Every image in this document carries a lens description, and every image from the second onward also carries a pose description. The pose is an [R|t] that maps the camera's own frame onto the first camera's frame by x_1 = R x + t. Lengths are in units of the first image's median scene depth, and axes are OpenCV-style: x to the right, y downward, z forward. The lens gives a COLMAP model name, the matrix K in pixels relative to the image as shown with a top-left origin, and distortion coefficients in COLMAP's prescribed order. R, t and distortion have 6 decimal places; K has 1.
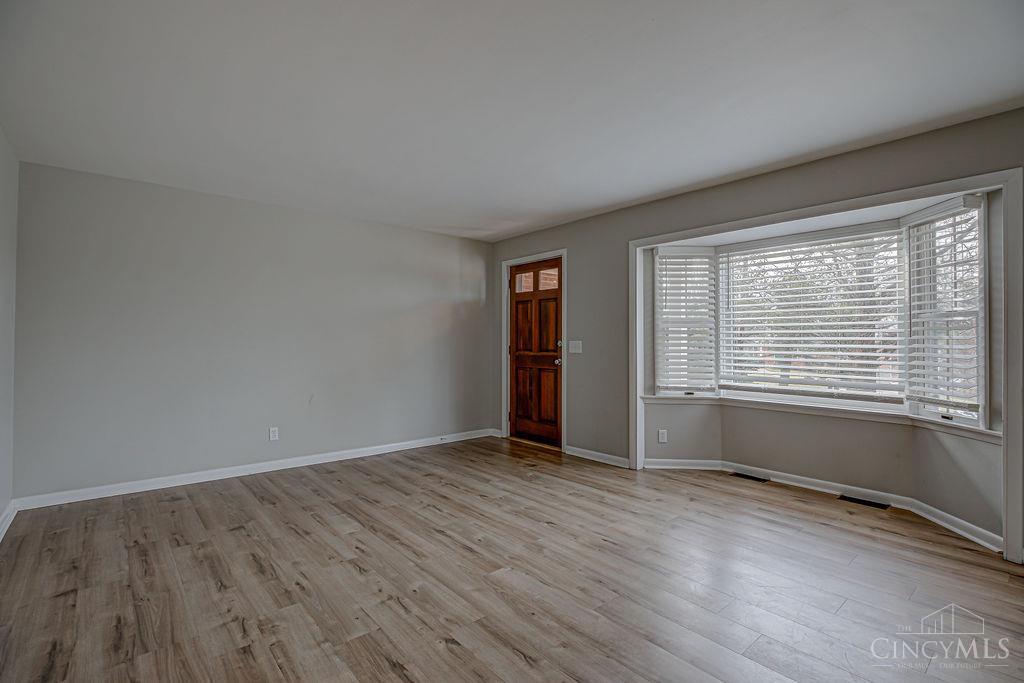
lens RADIAL K [[471.4, 0, 512.8], [0, 471.4, 338.1], [0, 0, 1]] dist [-0.003952, -0.000140]
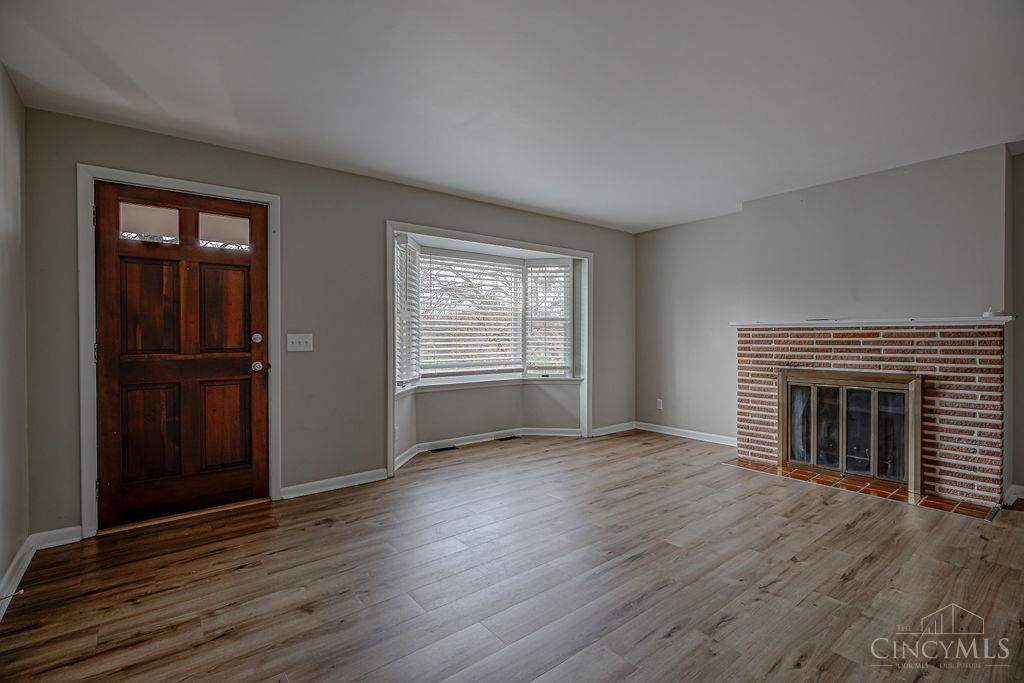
lens RADIAL K [[467.0, 0, 512.0], [0, 467.0, 341.5], [0, 0, 1]] dist [-0.002609, 0.000087]
pose [[0.043255, -0.015661, 0.998941, -0.657301], [-0.002553, 0.999872, 0.015786, 0.006341], [-0.999061, -0.003233, 0.043210, 0.781420]]
